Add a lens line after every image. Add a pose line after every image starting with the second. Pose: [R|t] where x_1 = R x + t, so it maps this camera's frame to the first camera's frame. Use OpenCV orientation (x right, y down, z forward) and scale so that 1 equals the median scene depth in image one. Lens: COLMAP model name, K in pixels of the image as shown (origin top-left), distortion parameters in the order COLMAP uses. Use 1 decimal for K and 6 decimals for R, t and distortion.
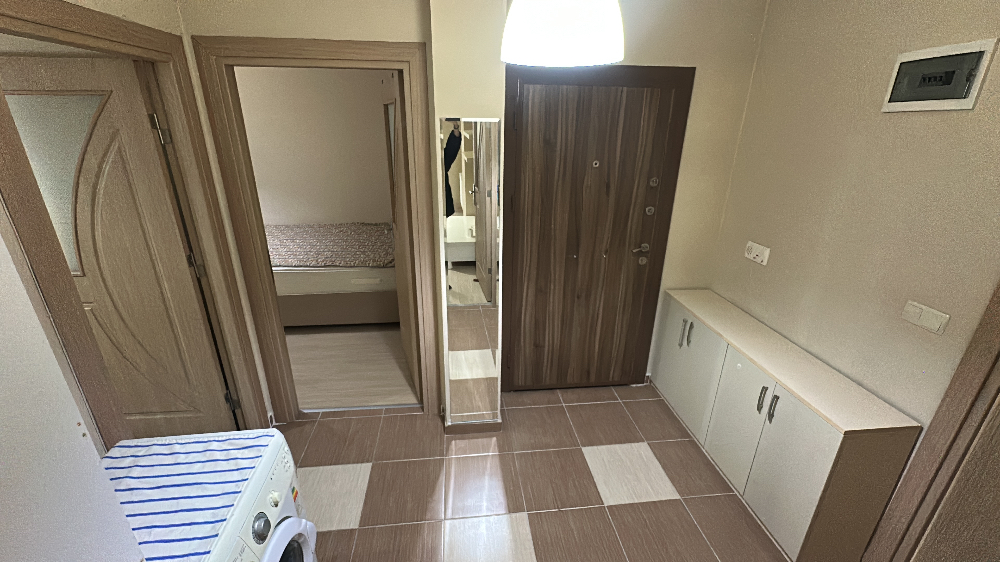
lens RADIAL K [[418.2, 0, 500.0], [0, 418.2, 281.0], [0, 0, 1]] dist [0.000533, 0.000415]
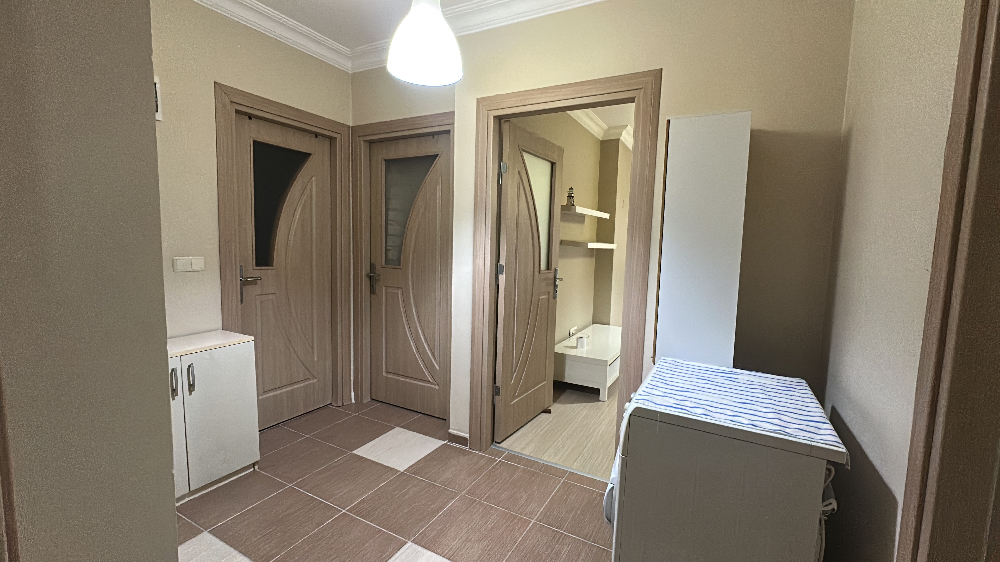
lens RADIAL K [[418.2, 0, 500.0], [0, 418.2, 281.0], [0, 0, 1]] dist [0.000533, 0.000415]
pose [[-0.810892, -0.096614, 0.577166, -0.456047], [0.170895, 0.904189, 0.391455, -0.161206], [-0.559687, 0.416062, -0.716689, 0.968721]]
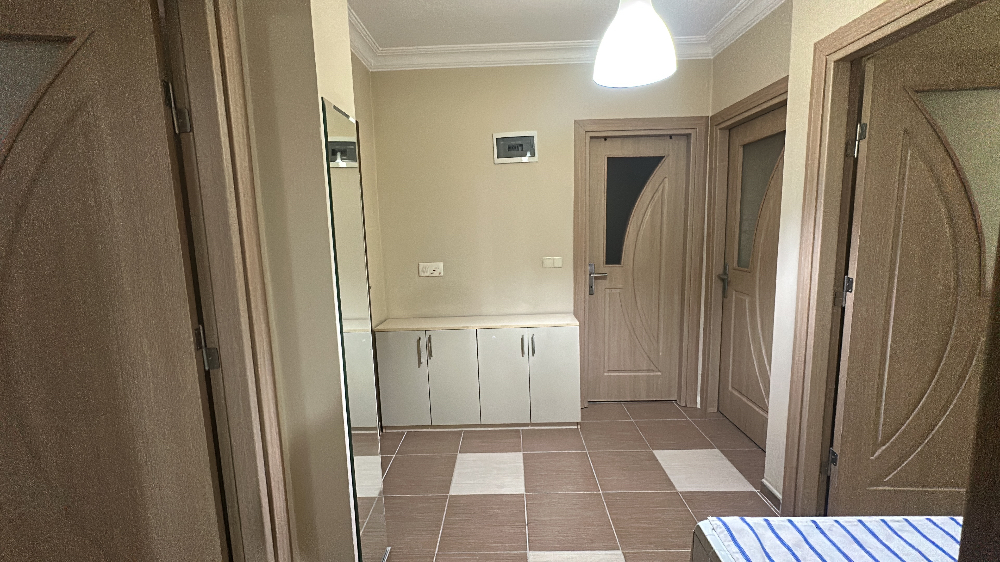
lens RADIAL K [[418.2, 0, 500.0], [0, 418.2, 281.0], [0, 0, 1]] dist [0.000533, 0.000415]
pose [[0.144490, -0.154907, 0.977306, -0.632540], [0.384741, 0.918749, 0.088743, -0.068854], [-0.911645, 0.363187, 0.192349, 0.586728]]
